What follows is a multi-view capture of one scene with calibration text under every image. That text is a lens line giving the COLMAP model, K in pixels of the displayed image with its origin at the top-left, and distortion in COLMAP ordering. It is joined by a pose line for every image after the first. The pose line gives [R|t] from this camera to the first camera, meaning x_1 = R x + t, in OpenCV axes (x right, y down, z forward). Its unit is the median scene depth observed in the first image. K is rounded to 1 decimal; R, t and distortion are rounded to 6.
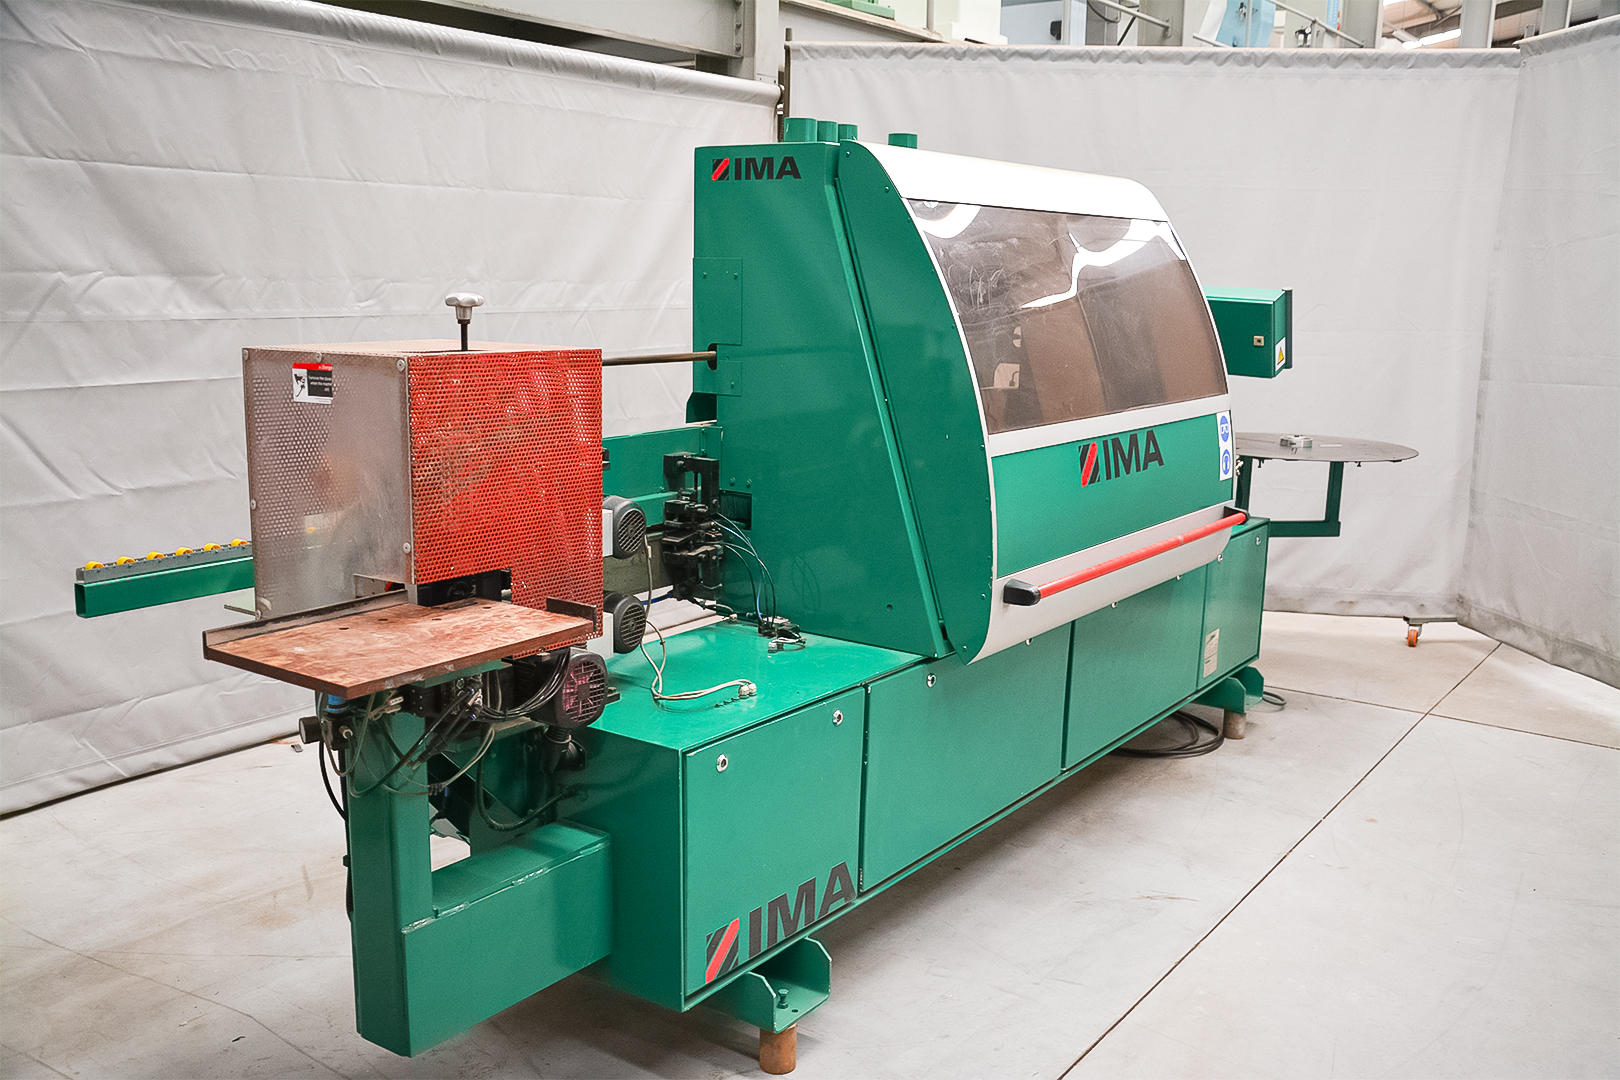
lens RADIAL K [[1485.3, 0, 832.7], [0, 1485.3, 543.0], [0, 0, 1]] dist [-0.082979, 0.167435]
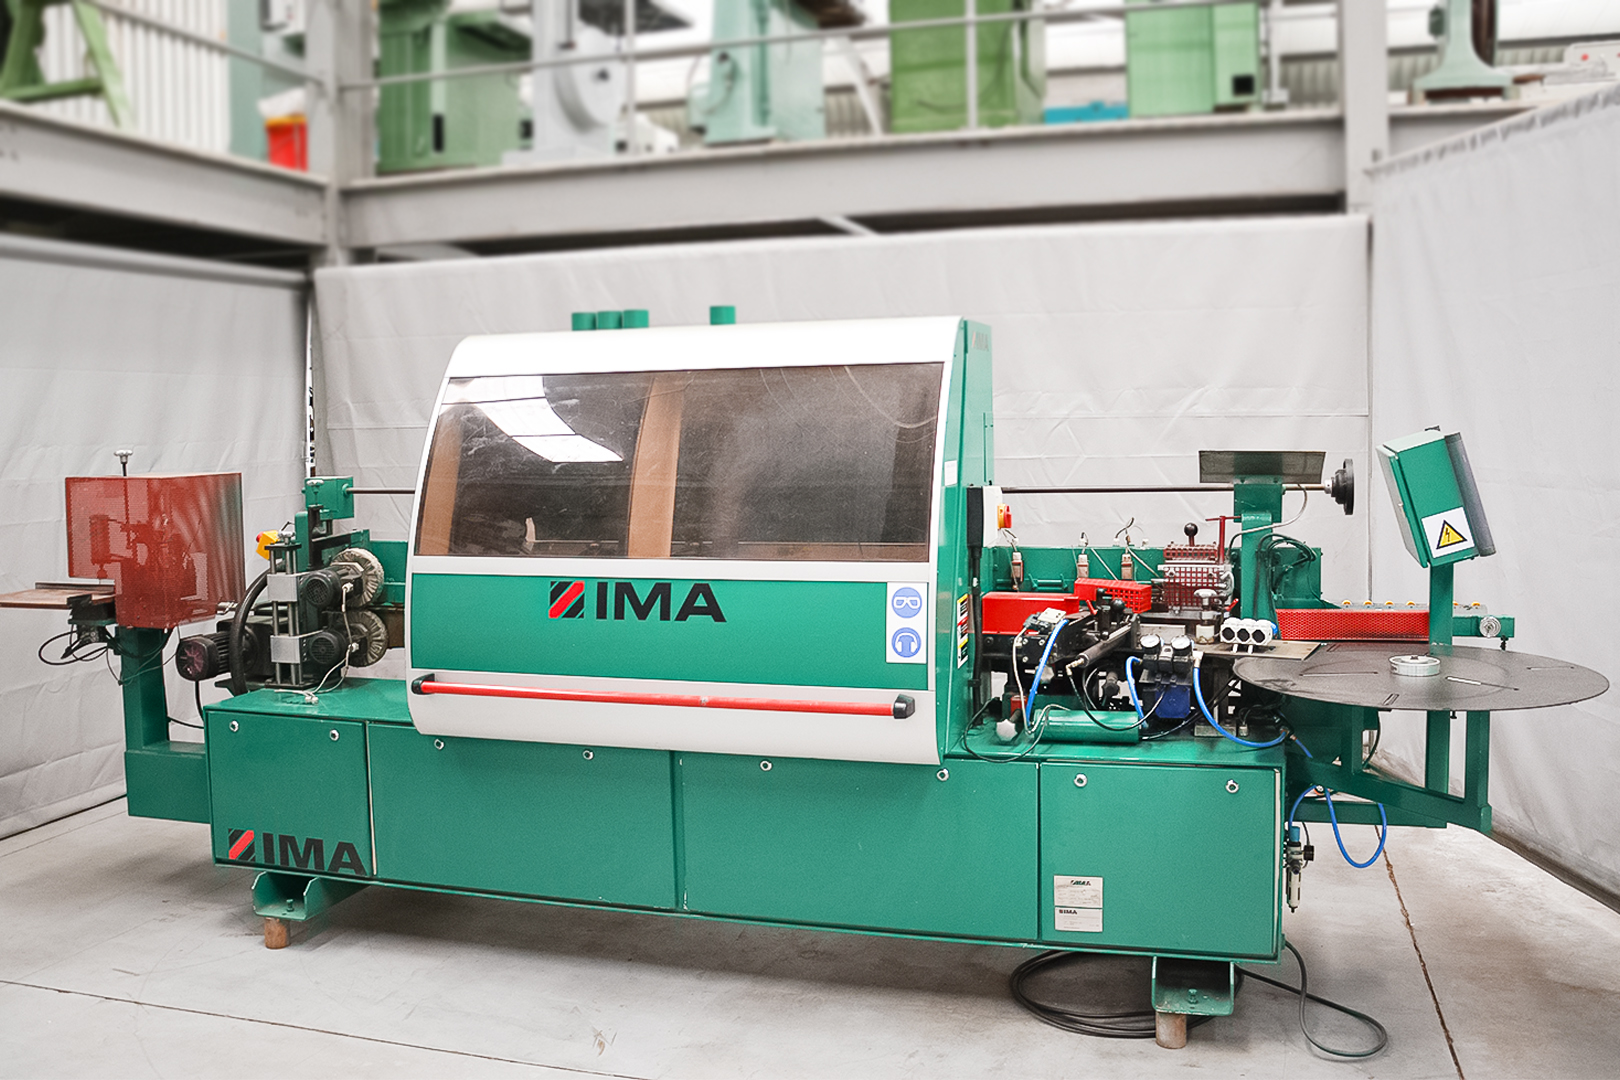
lens RADIAL K [[1404.5, 0, 829.7], [0, 1404.5, 491.1], [0, 0, 1]] dist [-0.158769, 0.126543]
pose [[0.314516, 0.029340, -0.948799, 1.147543], [-0.152053, 0.988173, -0.019846, -0.134021], [0.936995, 0.150509, 0.315257, 0.797222]]
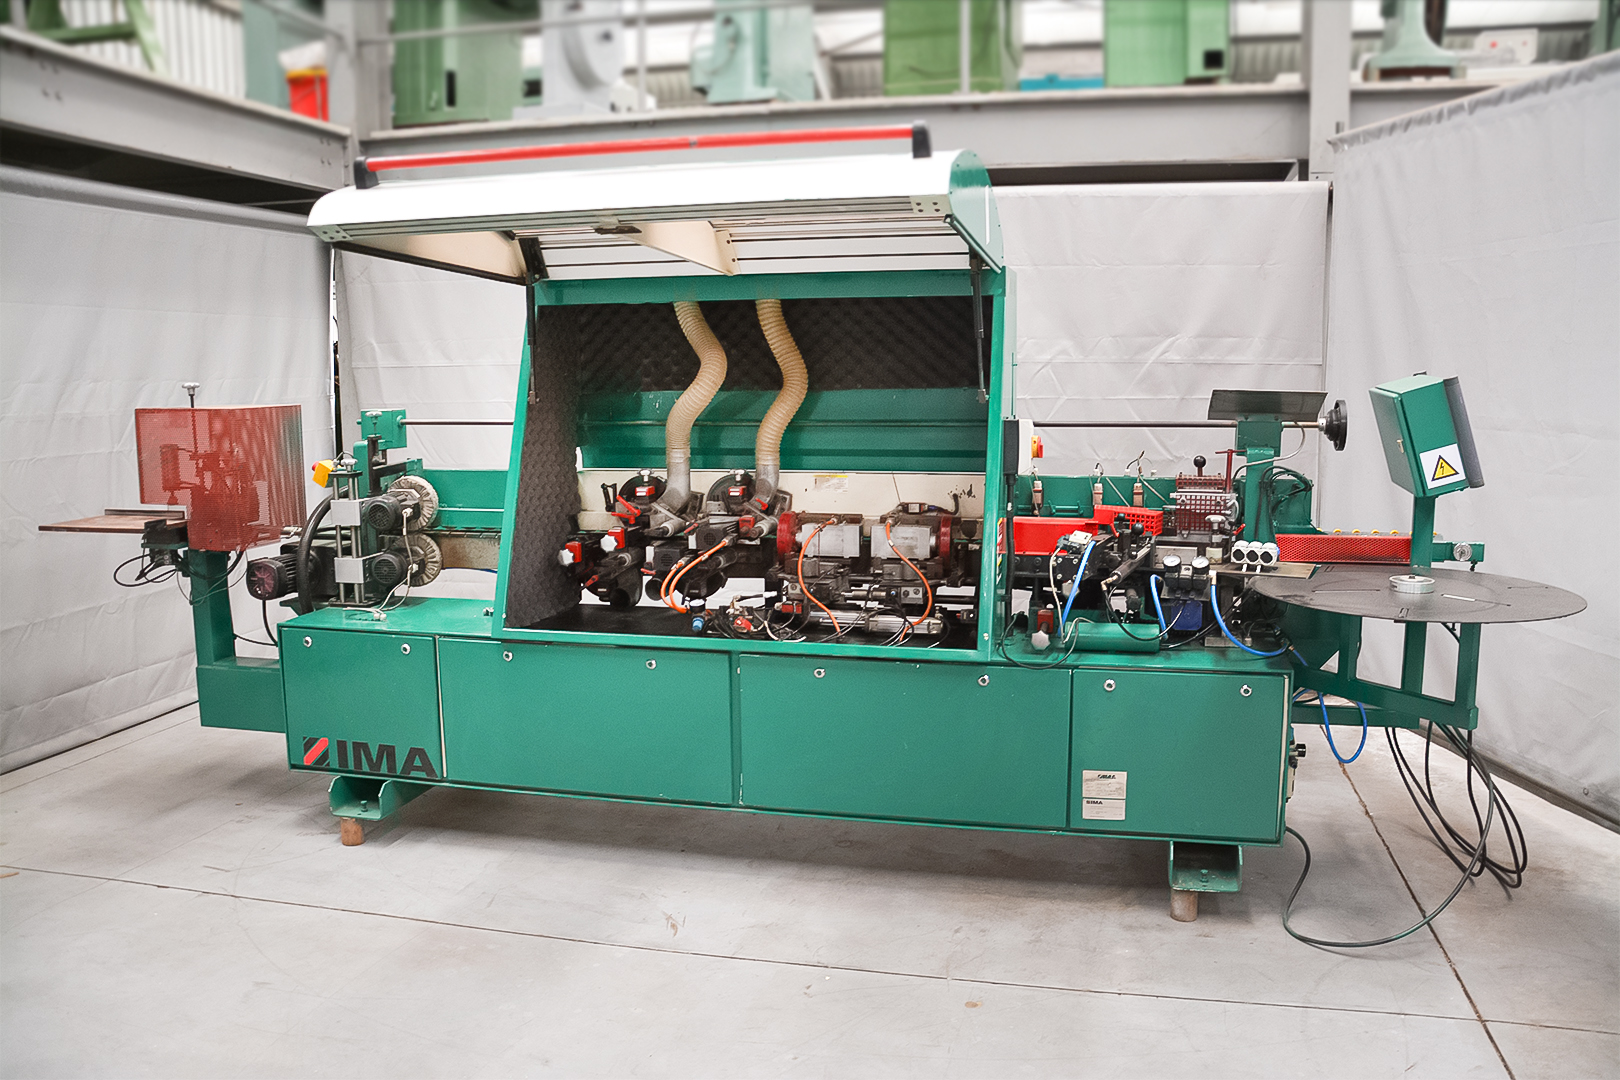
lens RADIAL K [[1272.2, 0, 827.2], [0, 1272.2, 544.7], [0, 0, 1]] dist [-0.159130, 0.130490]
pose [[0.367593, 0.112090, -0.923207, 1.101978], [-0.159091, 0.985656, 0.056327, -0.109464], [0.916278, 0.126168, 0.380153, 0.714843]]
